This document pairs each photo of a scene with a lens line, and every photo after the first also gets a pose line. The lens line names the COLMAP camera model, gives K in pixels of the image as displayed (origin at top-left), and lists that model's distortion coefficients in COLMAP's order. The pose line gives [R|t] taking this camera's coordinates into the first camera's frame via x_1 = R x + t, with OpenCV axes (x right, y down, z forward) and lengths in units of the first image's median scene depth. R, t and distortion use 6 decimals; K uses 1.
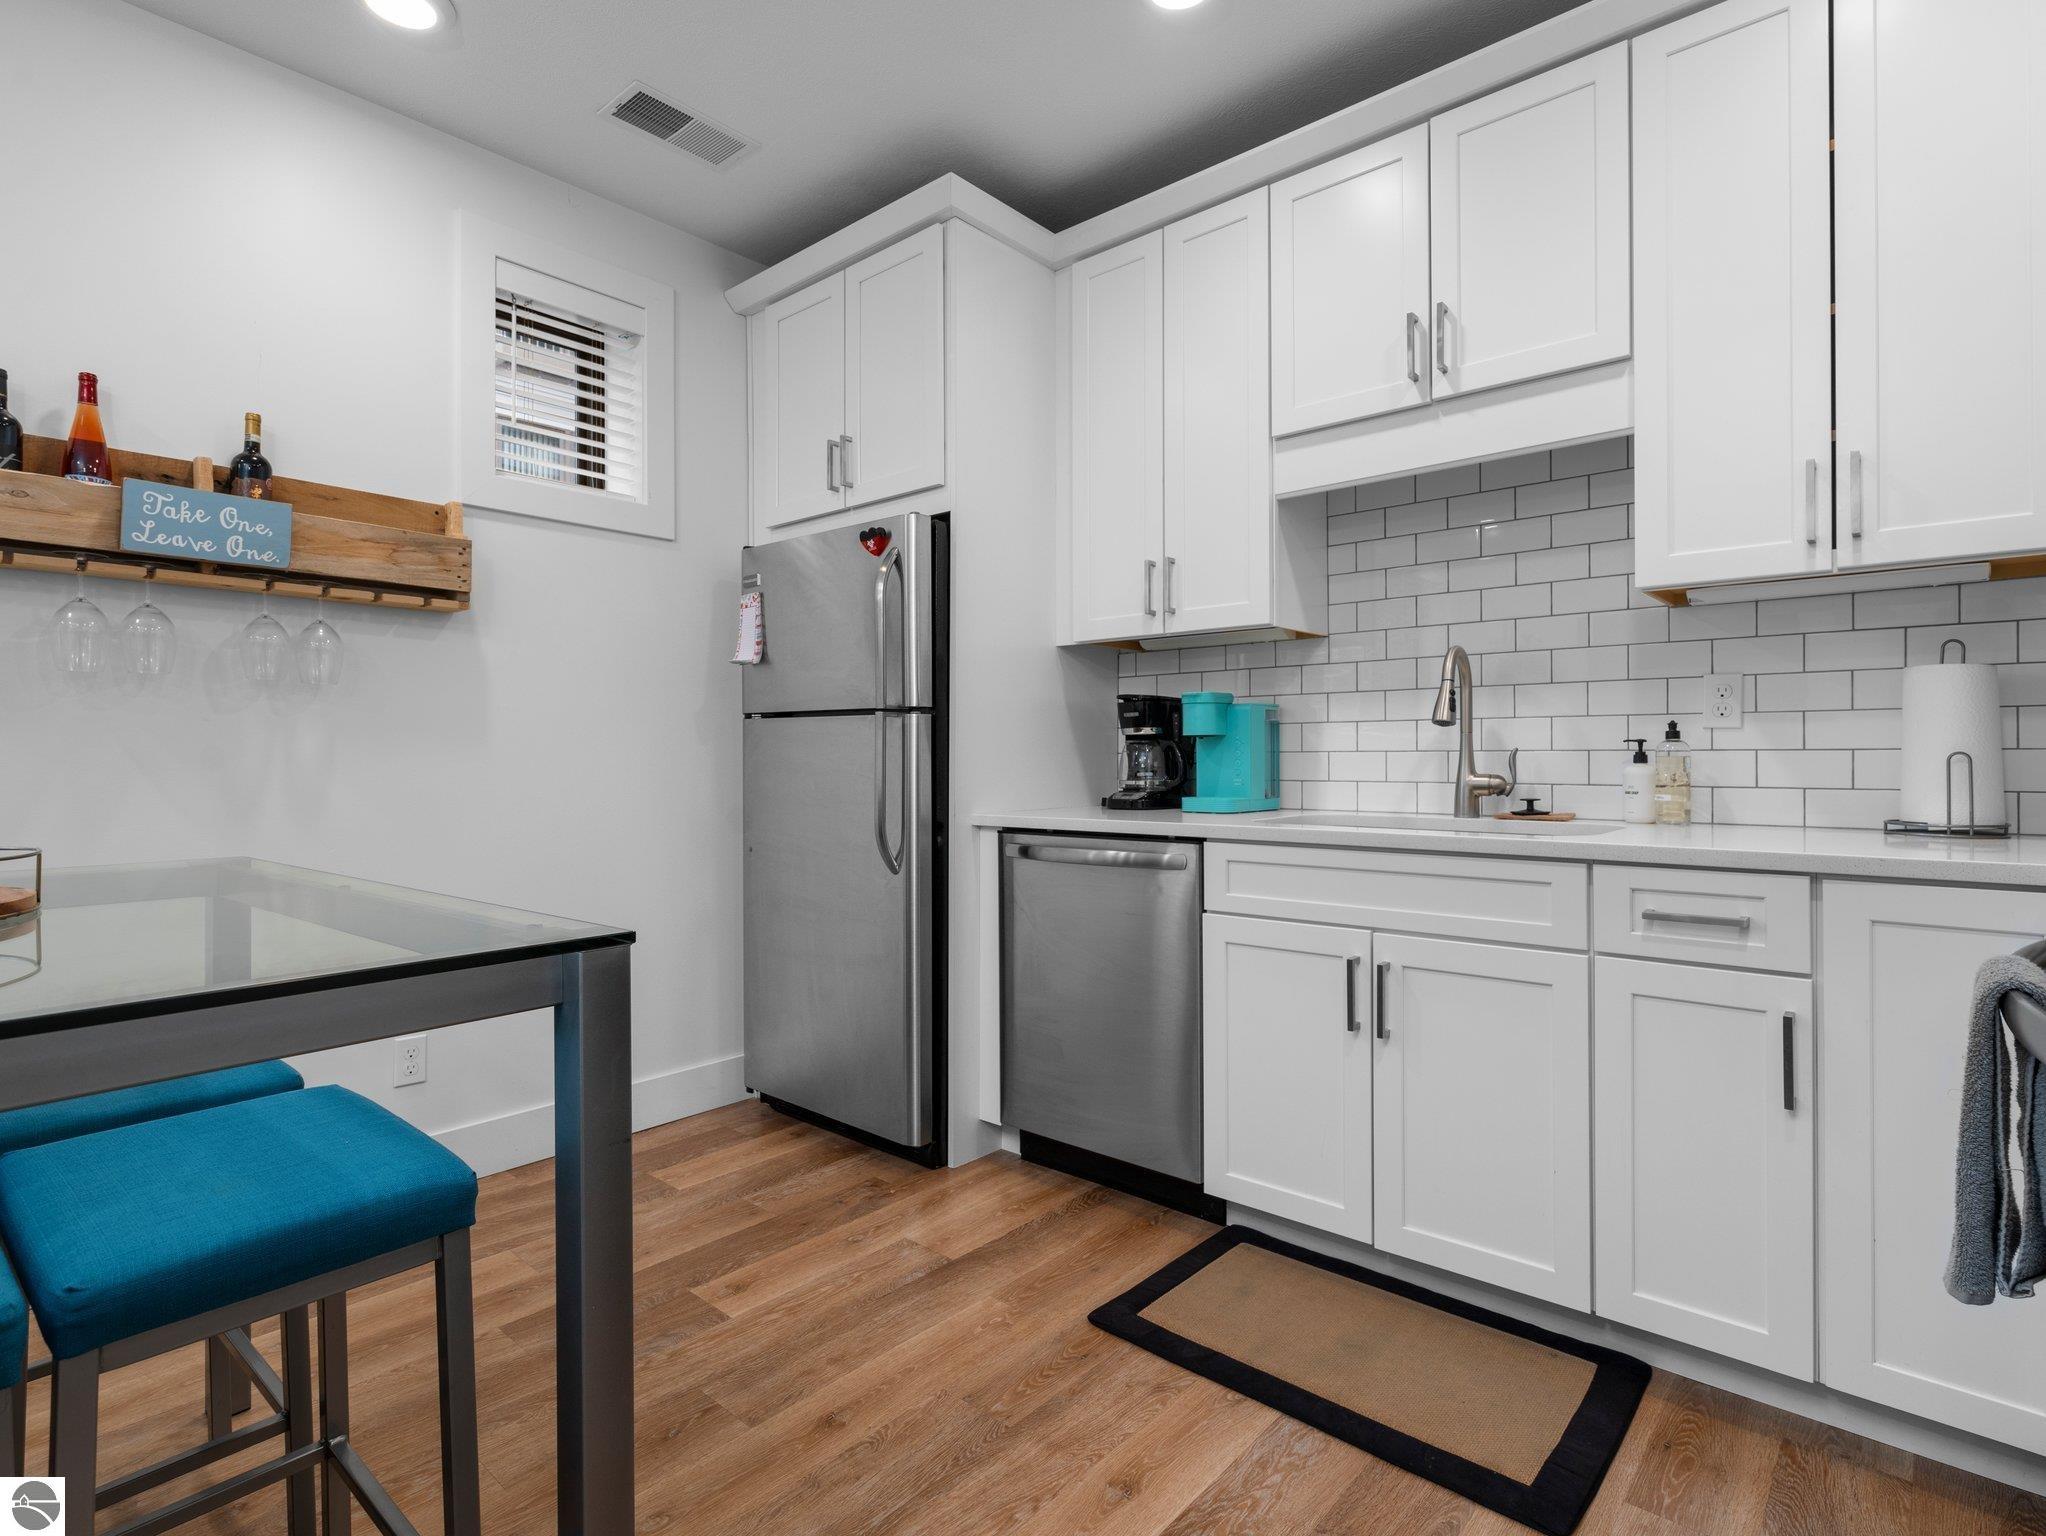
lens RADIAL K [[1079.1, 0, 989.0], [0, 1079.1, 751.0], [0, 0, 1]] dist [-0.002039, 0.000752]
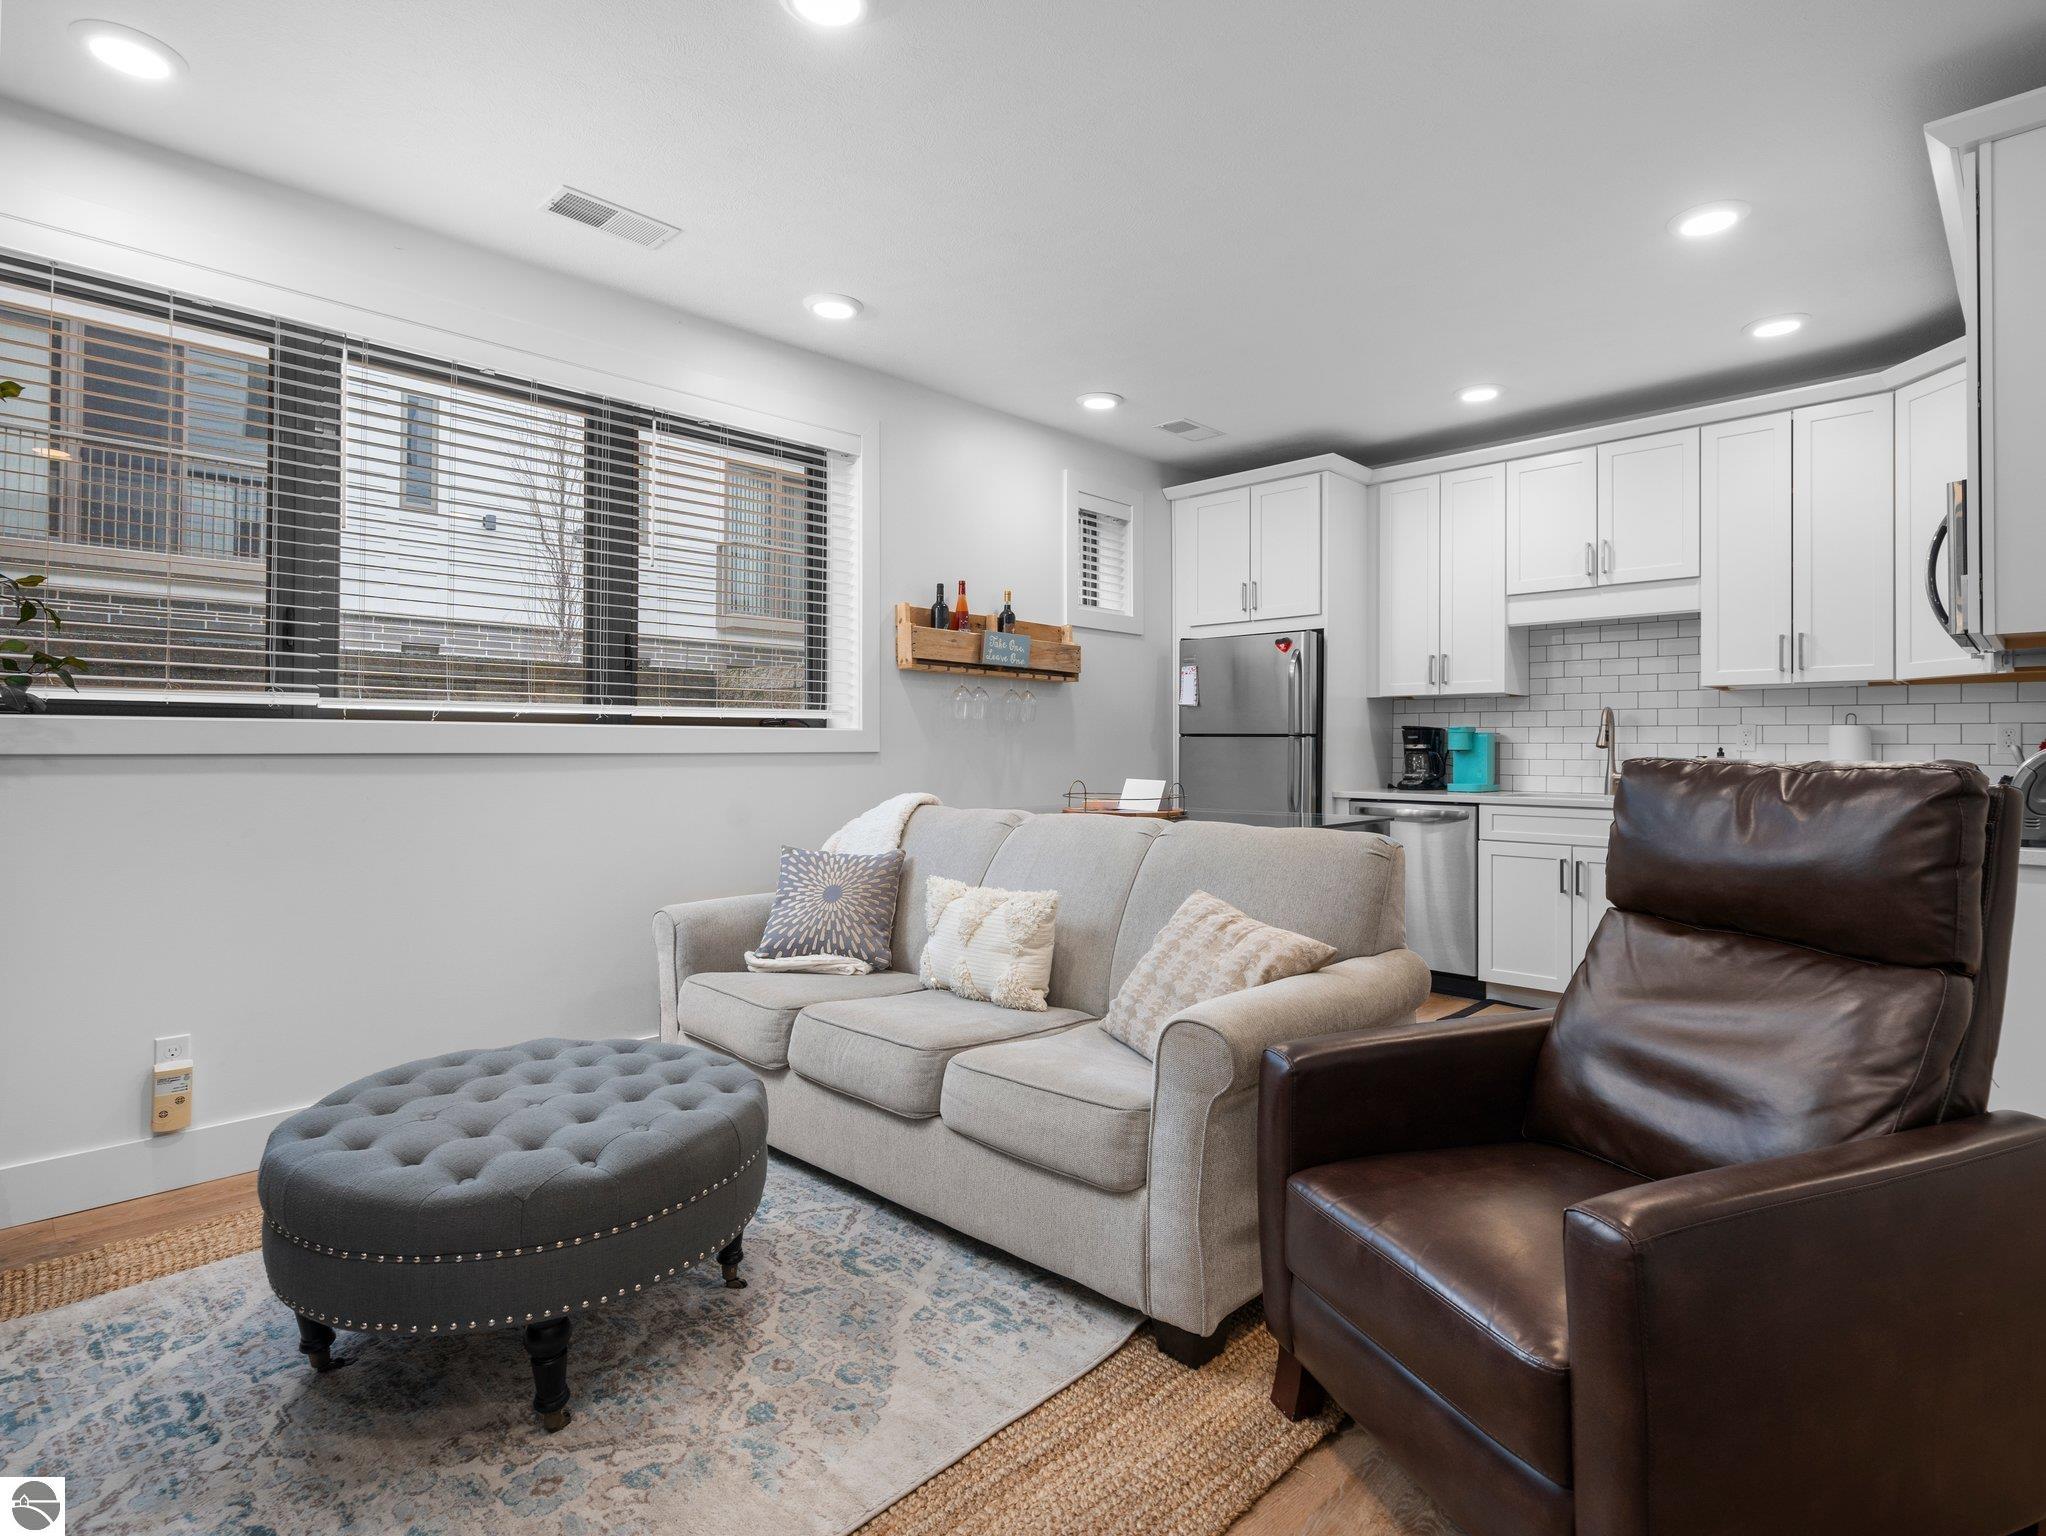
lens RADIAL K [[1079.1, 0, 984.3], [0, 1079.1, 742.4], [0, 0, 1]] dist [-0.002039, 0.000752]
pose [[0.998915, 0.007382, -0.045990, -0.552899], [-0.007166, 0.999963, 0.004863, -0.031112], [0.046024, -0.004528, 0.998930, -0.920265]]
